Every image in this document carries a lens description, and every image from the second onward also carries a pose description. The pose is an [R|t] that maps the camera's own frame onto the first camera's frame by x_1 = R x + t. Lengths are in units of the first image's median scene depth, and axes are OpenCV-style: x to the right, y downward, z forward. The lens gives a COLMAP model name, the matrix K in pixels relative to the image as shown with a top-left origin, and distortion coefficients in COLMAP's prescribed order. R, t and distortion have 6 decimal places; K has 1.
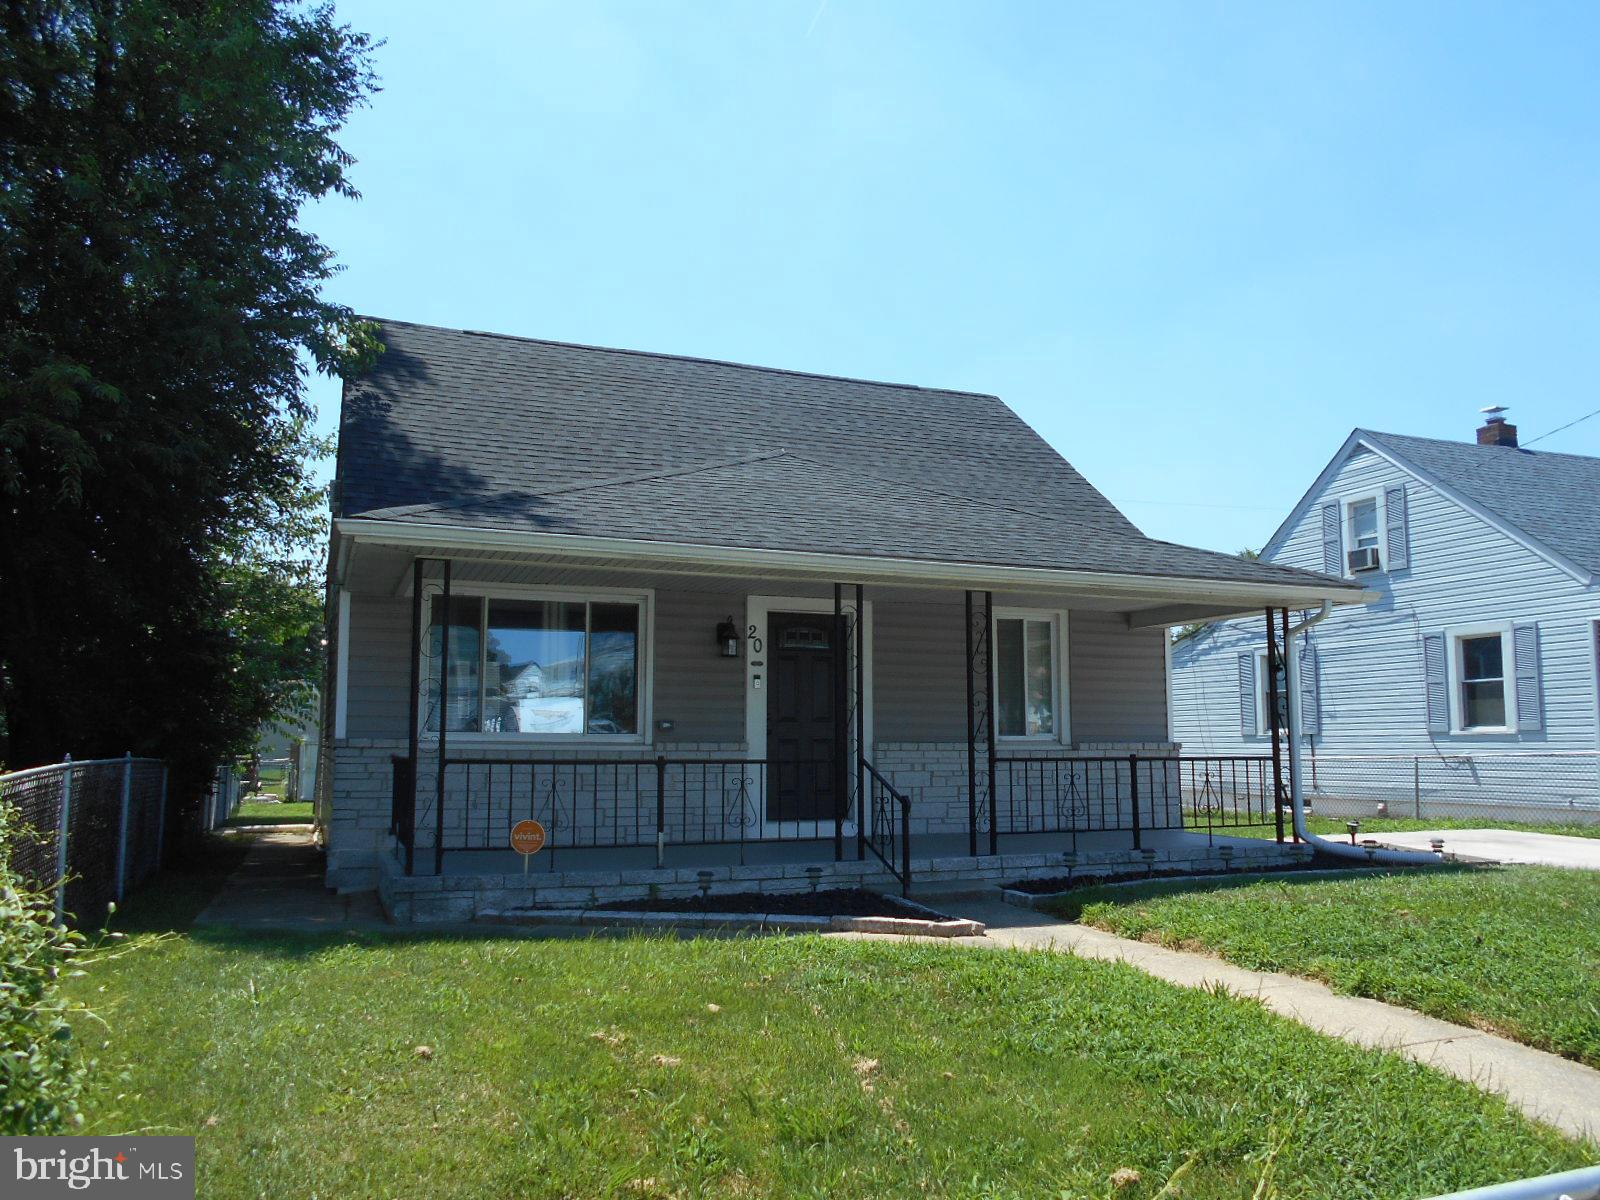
lens RADIAL K [[1258.7, 0, 807.4], [0, 1258.7, 600.1], [0, 0, 1]] dist [-0.014023, 0.018020]
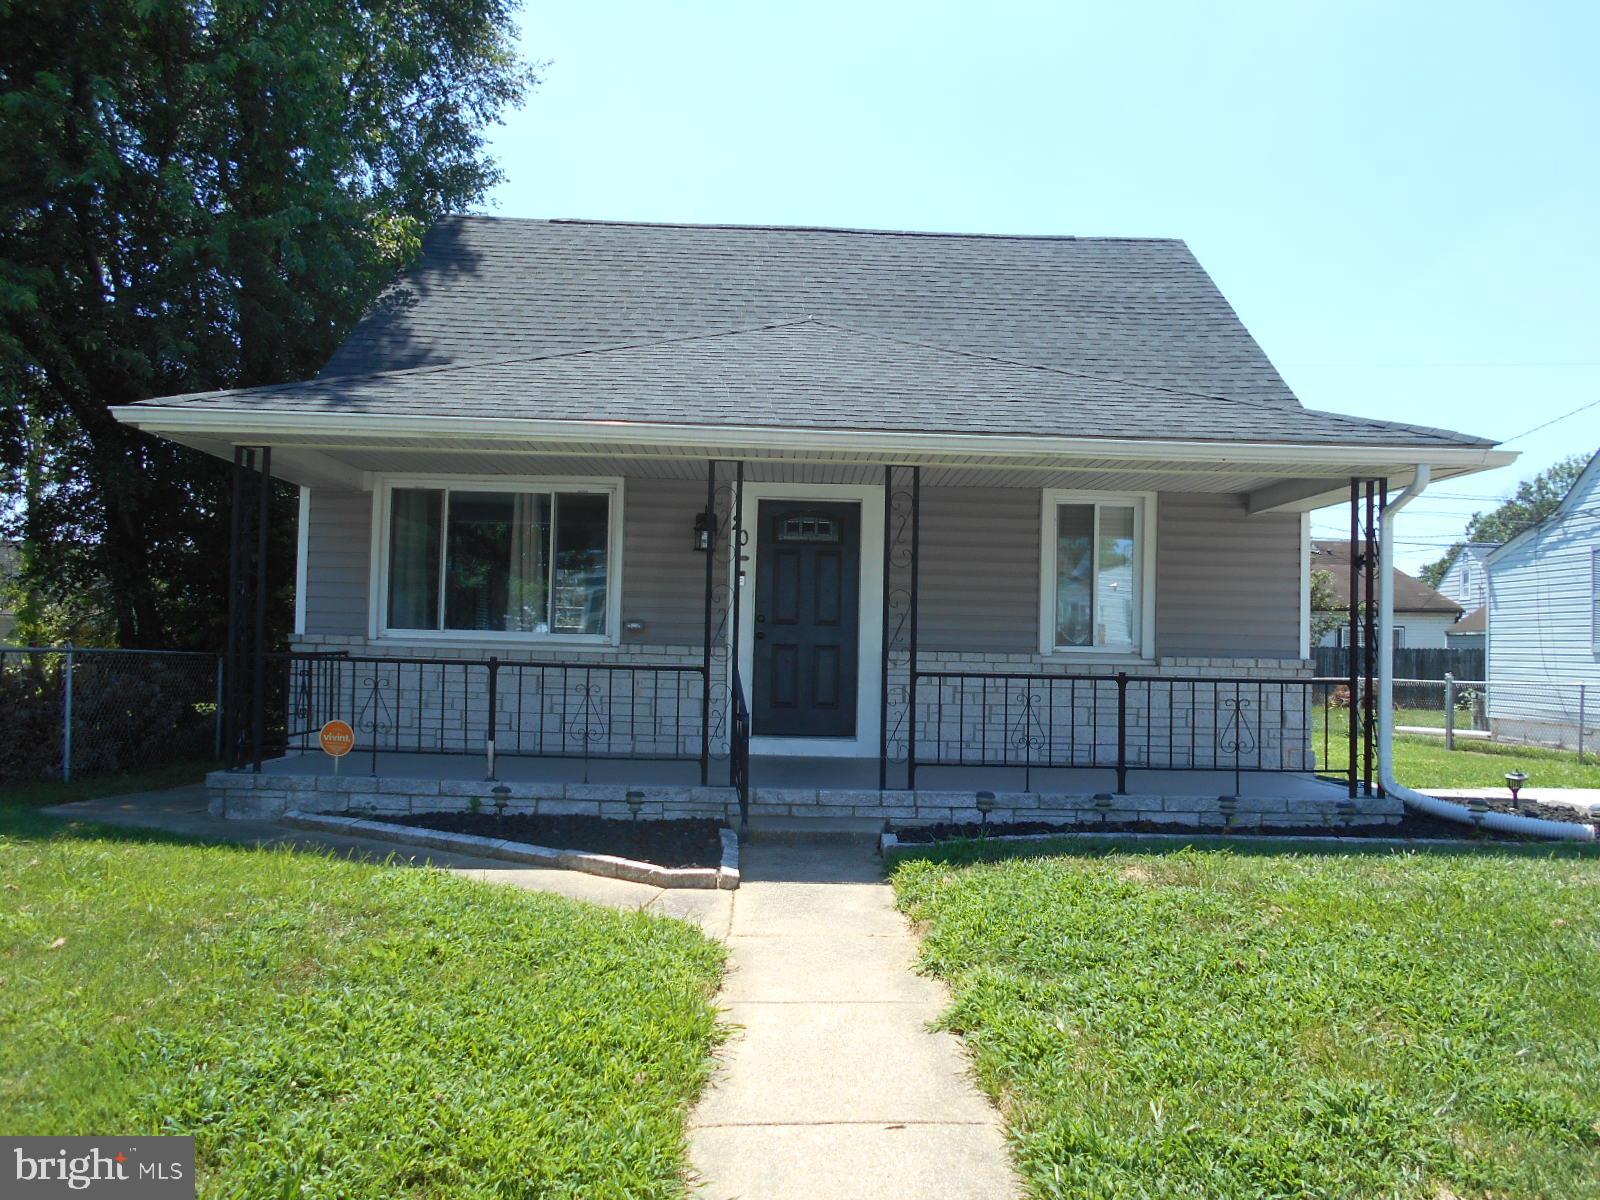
lens RADIAL K [[1258.7, 0, 808.9], [0, 1258.7, 556.9], [0, 0, 1]] dist [-0.014023, 0.018020]
pose [[0.927358, -0.003988, -0.374154, 0.337015], [0.019582, 0.999090, 0.037885, 0.016971], [0.373662, -0.042460, 0.926593, 0.193085]]
